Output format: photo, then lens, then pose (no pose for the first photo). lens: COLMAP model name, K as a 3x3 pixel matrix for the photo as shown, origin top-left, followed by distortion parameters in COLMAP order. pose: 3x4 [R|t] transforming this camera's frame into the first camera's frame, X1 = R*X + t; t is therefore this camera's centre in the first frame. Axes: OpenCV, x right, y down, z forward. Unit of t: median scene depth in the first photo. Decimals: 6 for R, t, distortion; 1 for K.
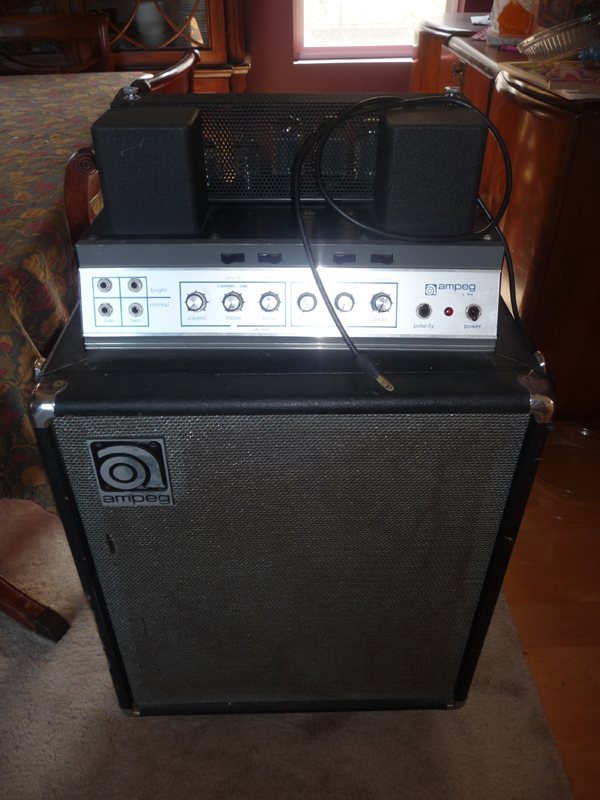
lens RADIAL K [[659.5, 0, 298.3], [0, 659.5, 401.6], [0, 0, 1]] dist [-0.028019, 0.005523]
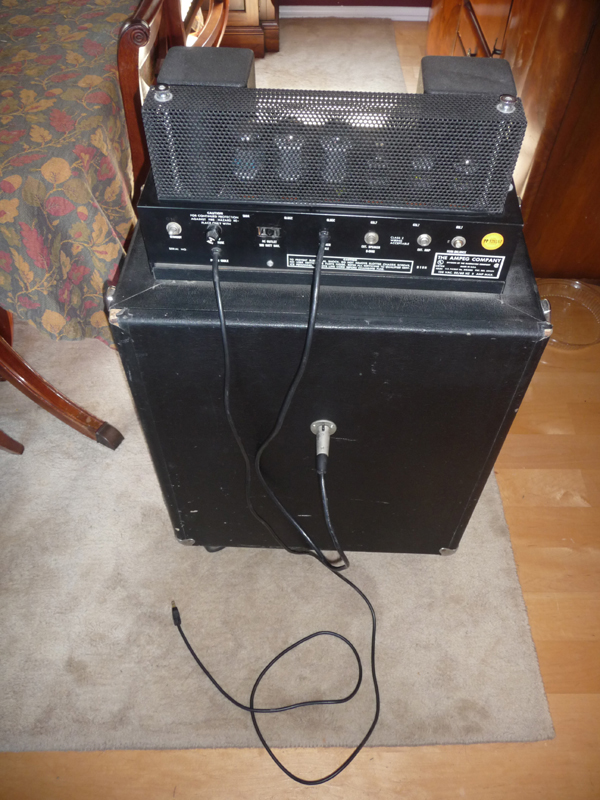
lens RADIAL K [[659.5, 0, 301.8], [0, 659.5, 398.7], [0, 0, 1]] dist [-0.028019, 0.005523]
pose [[0.999285, 0.037741, 0.002454, -0.027699], [-0.037048, 0.963747, 0.264234, -0.067916], [0.007608, -0.264136, 0.964456, -0.170541]]
